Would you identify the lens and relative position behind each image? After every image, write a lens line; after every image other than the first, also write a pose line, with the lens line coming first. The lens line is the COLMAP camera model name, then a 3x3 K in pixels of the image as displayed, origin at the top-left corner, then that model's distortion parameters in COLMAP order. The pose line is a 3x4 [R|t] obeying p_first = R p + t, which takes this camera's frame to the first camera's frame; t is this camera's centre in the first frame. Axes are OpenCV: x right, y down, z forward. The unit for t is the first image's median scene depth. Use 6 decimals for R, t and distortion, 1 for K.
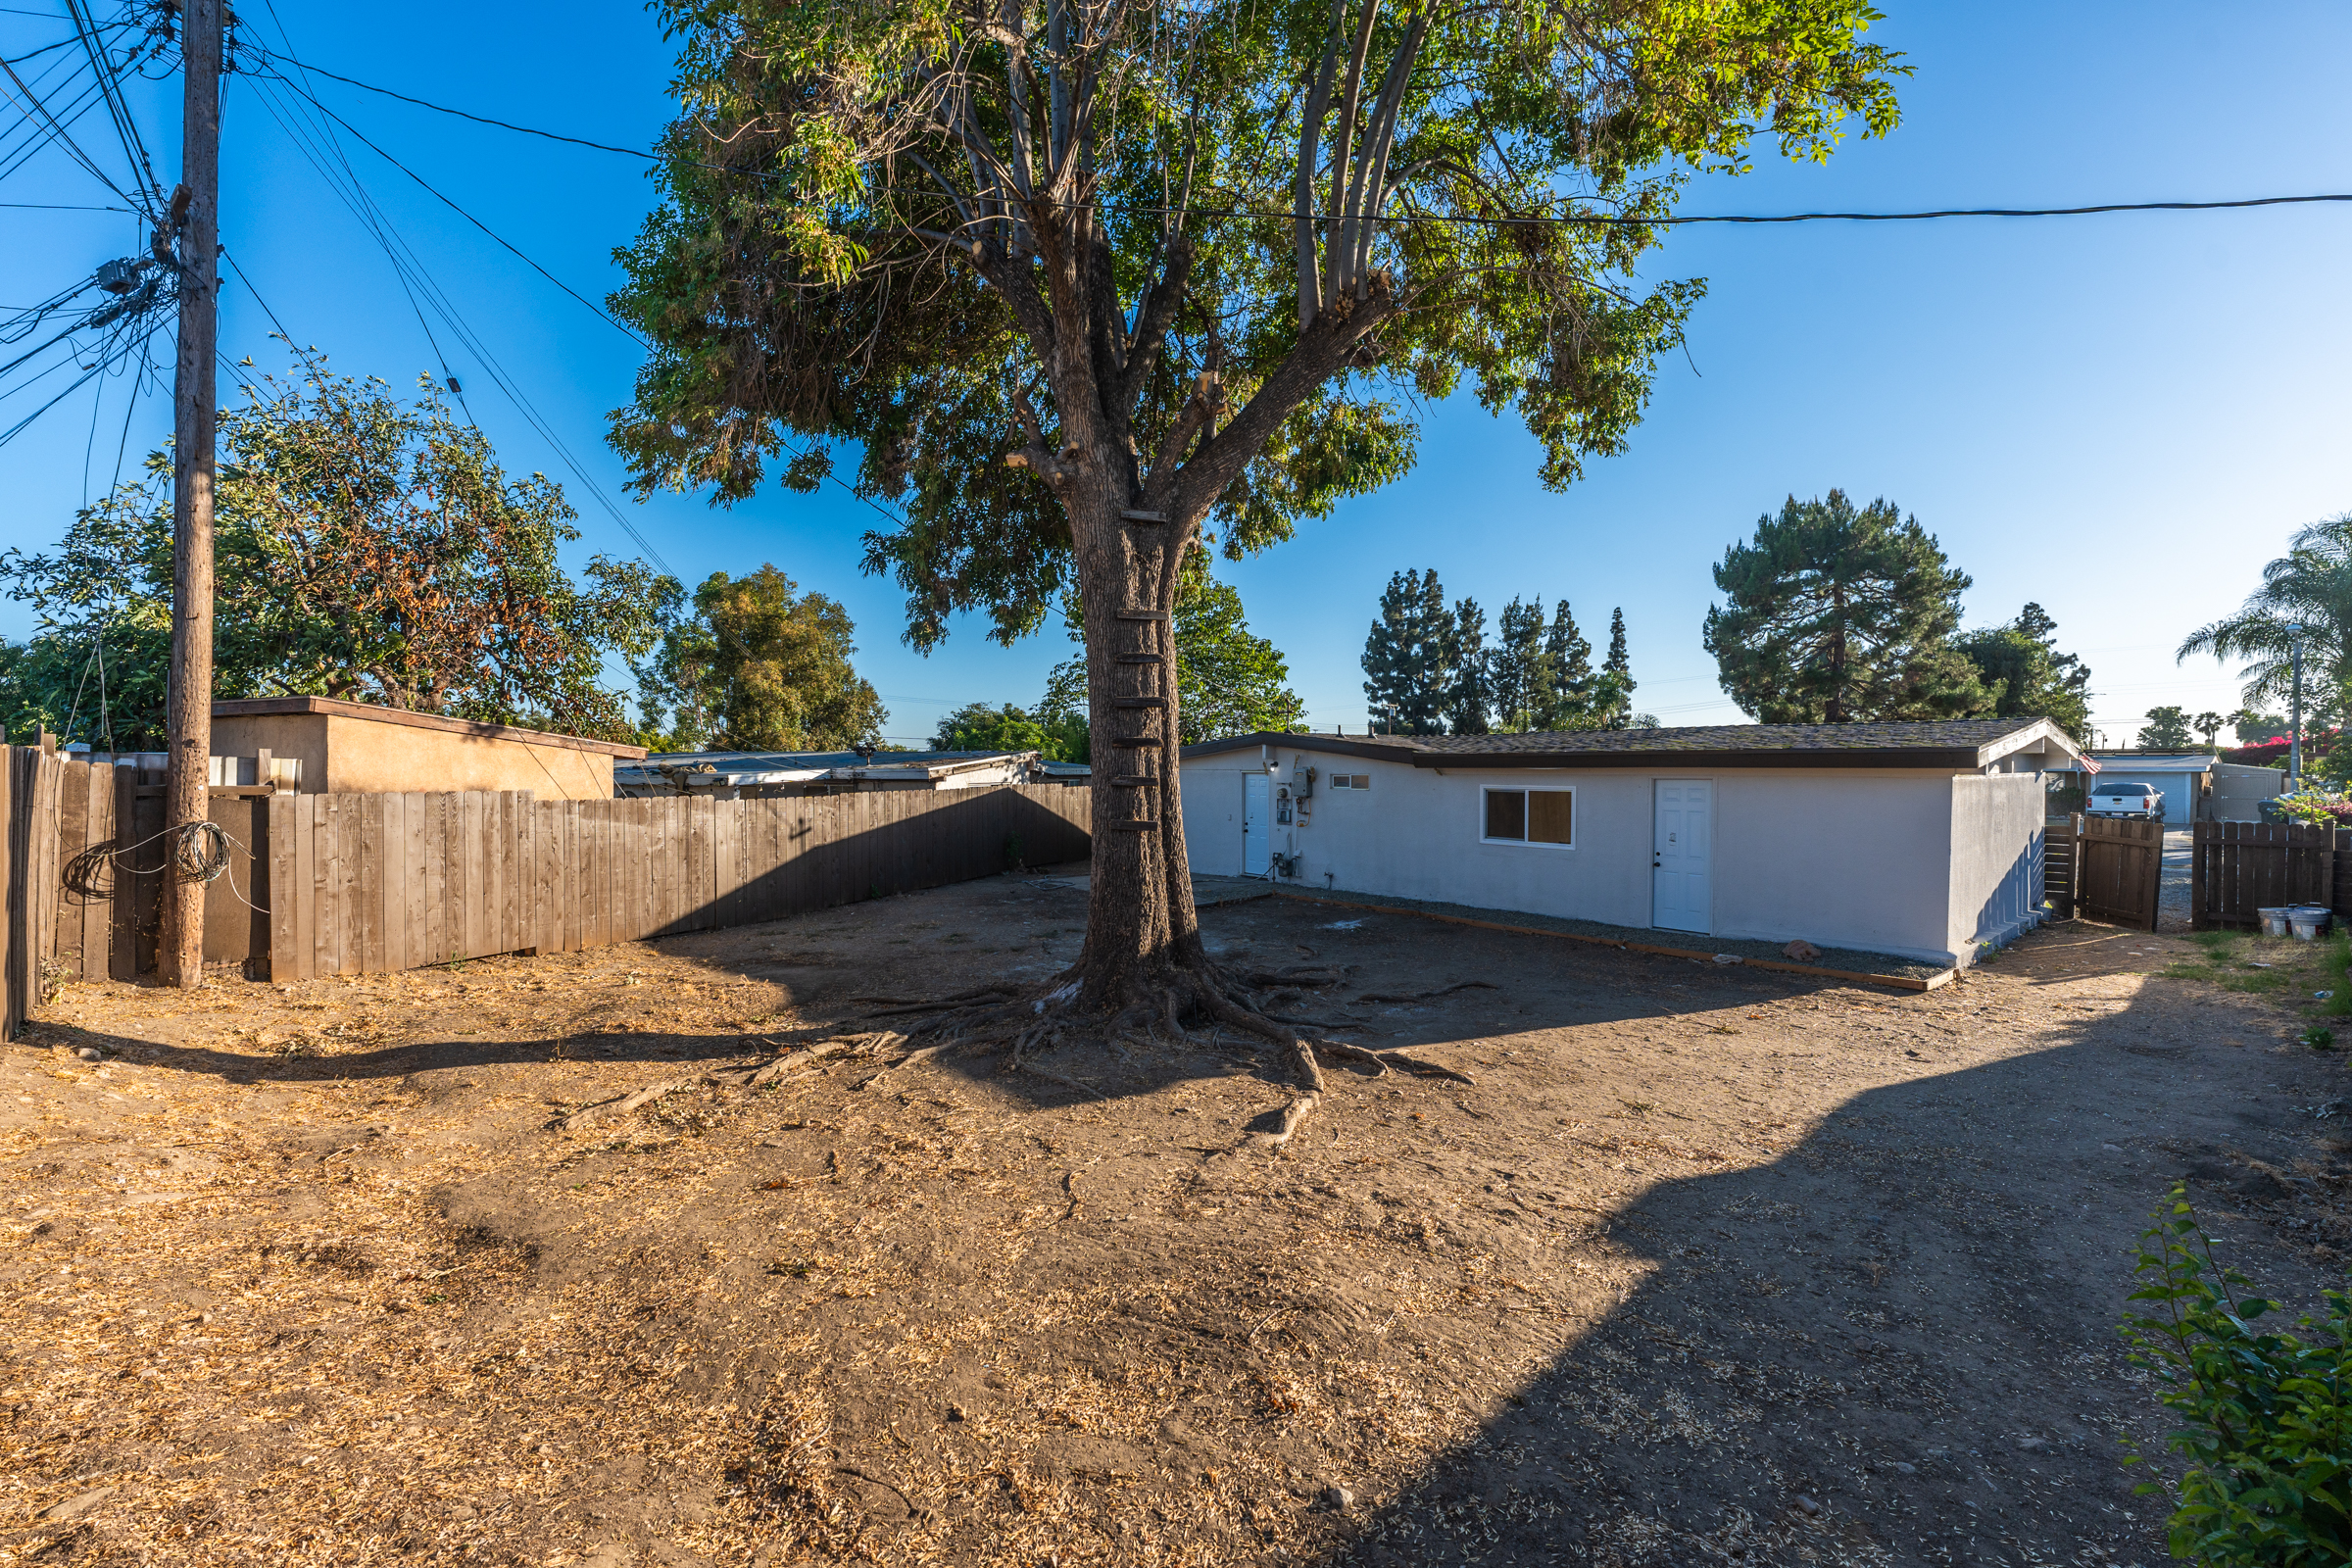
lens RADIAL K [[937.2, 0, 1175.4], [0, 937.2, 778.4], [0, 0, 1]] dist [0.000317, -0.000307]
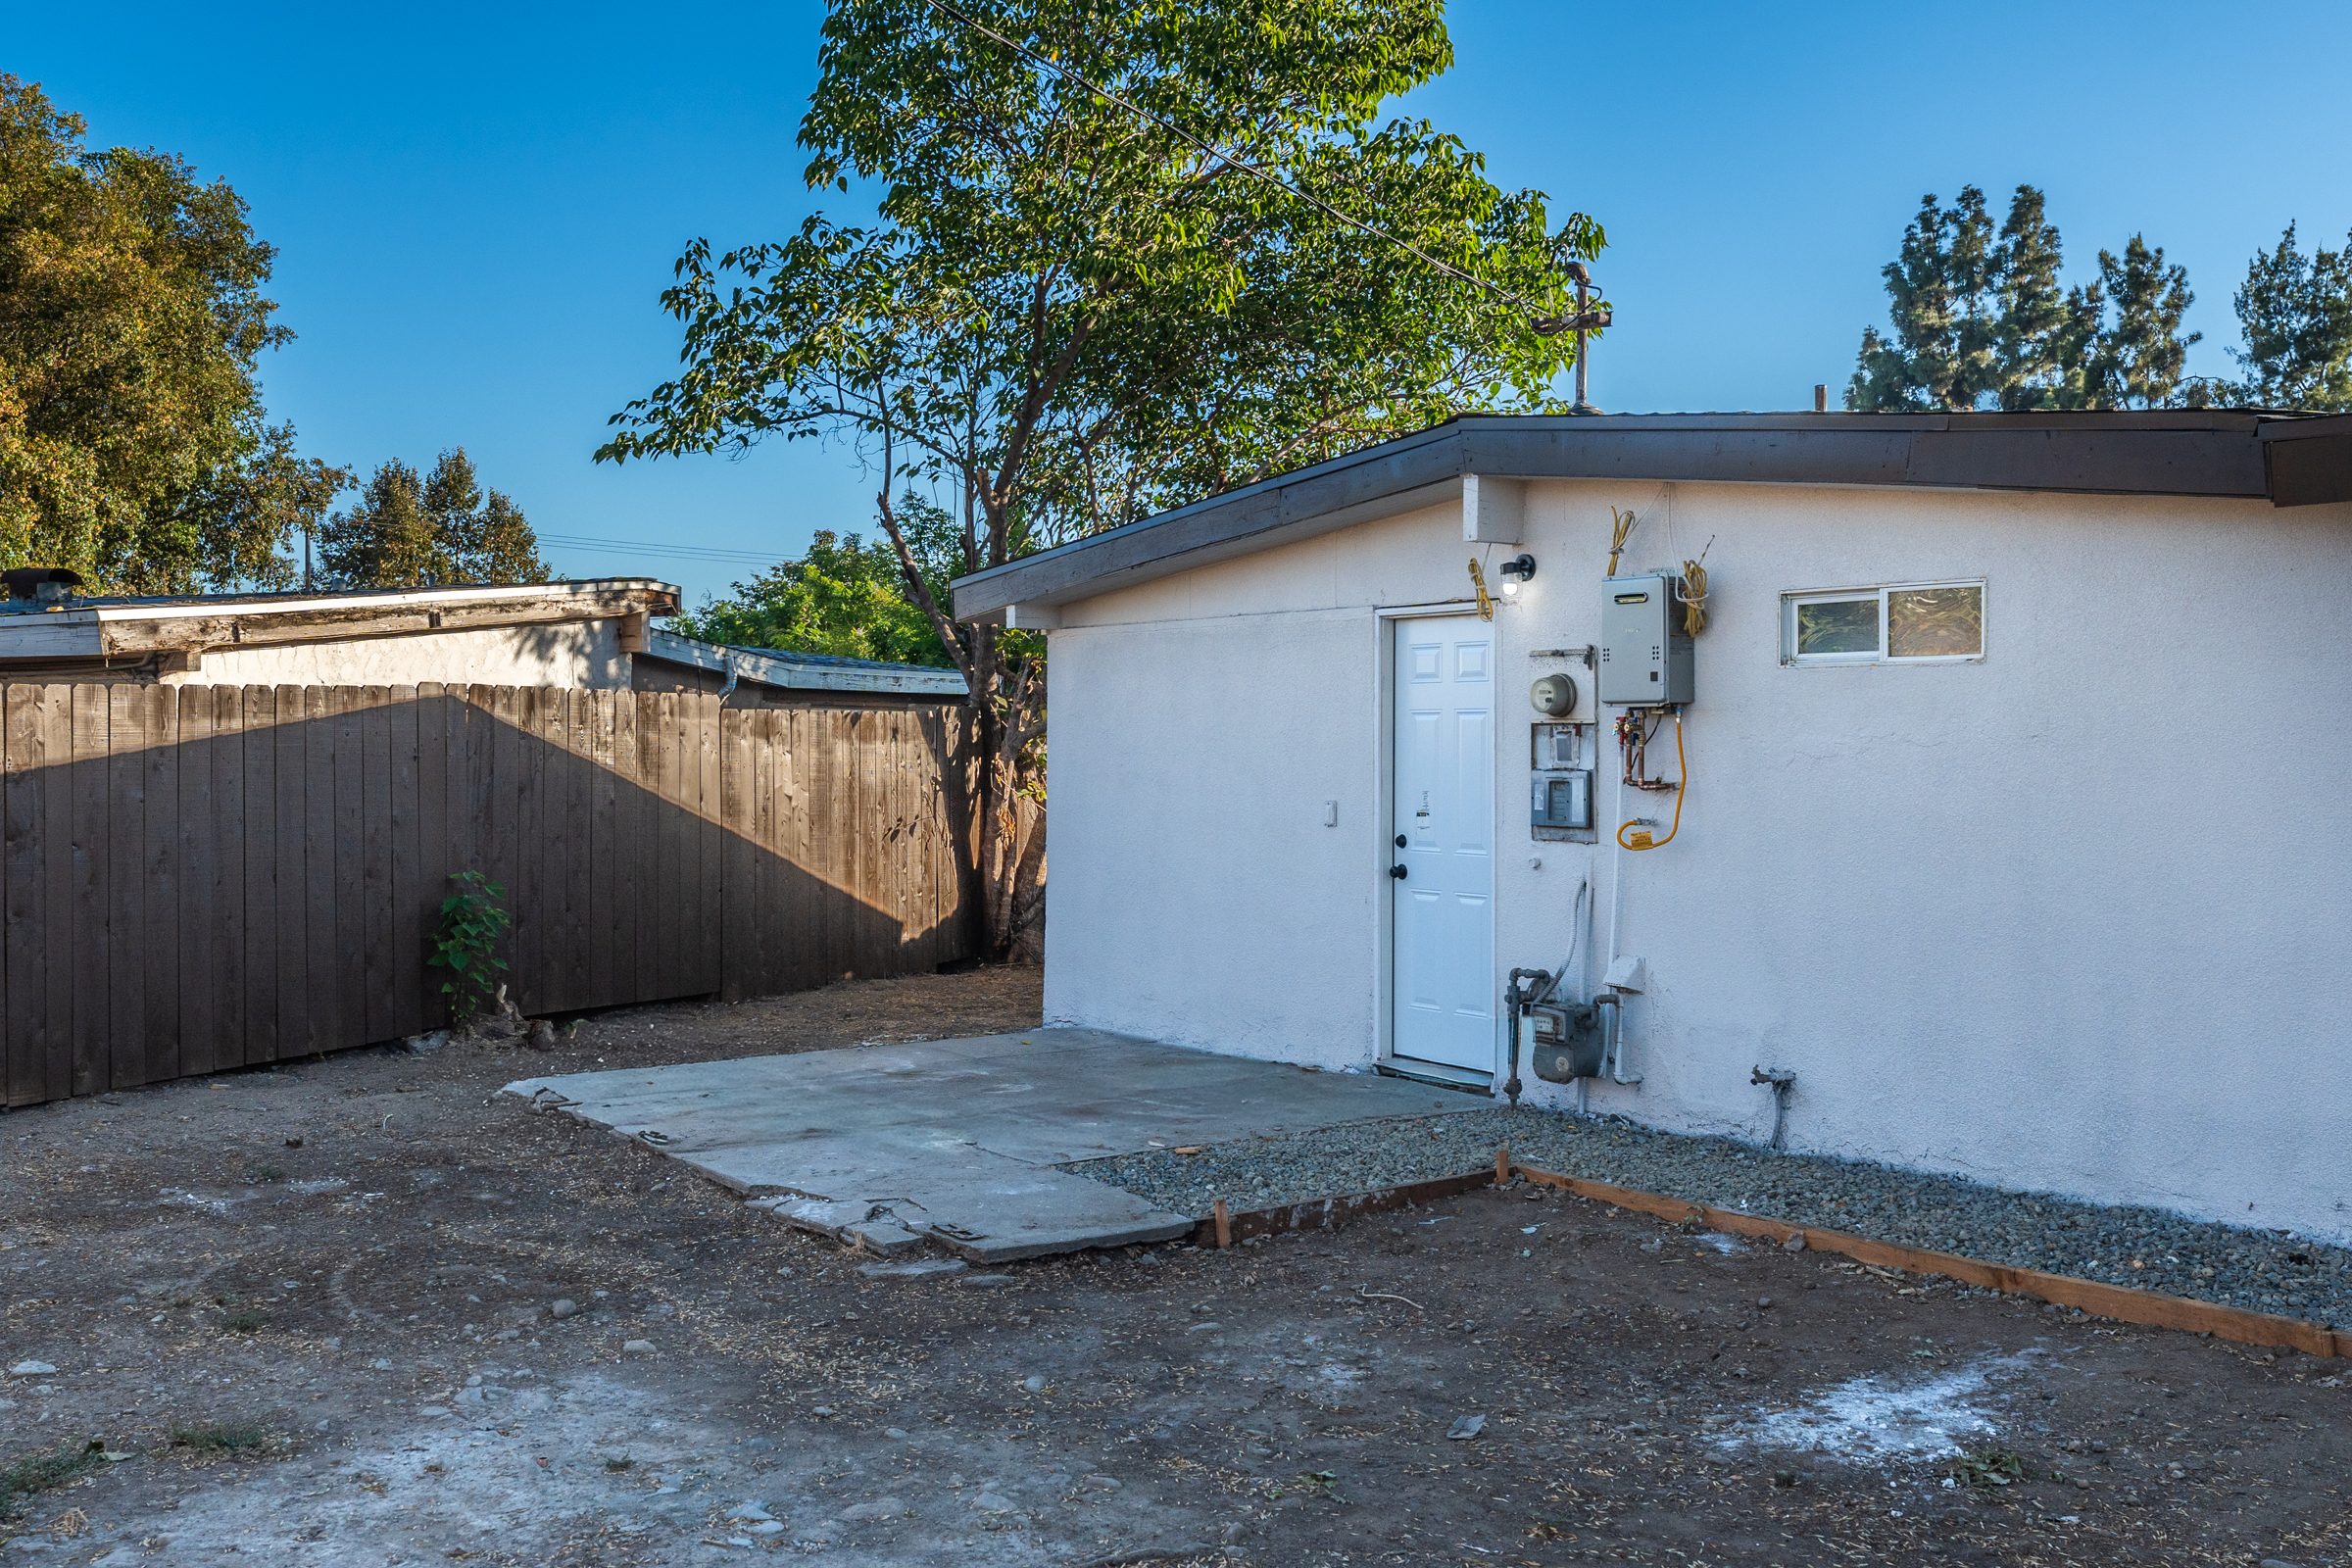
lens RADIAL K [[2336.9, 0, 1176.0], [0, 2336.9, 784.0], [0, 0, 1]] dist [-0.001471, -0.003607]
pose [[0.997244, 0.001016, -0.074186, 0.032451], [-0.000591, 0.999983, 0.005743, 0.016053], [0.074191, -0.005683, 0.997228, 0.219262]]
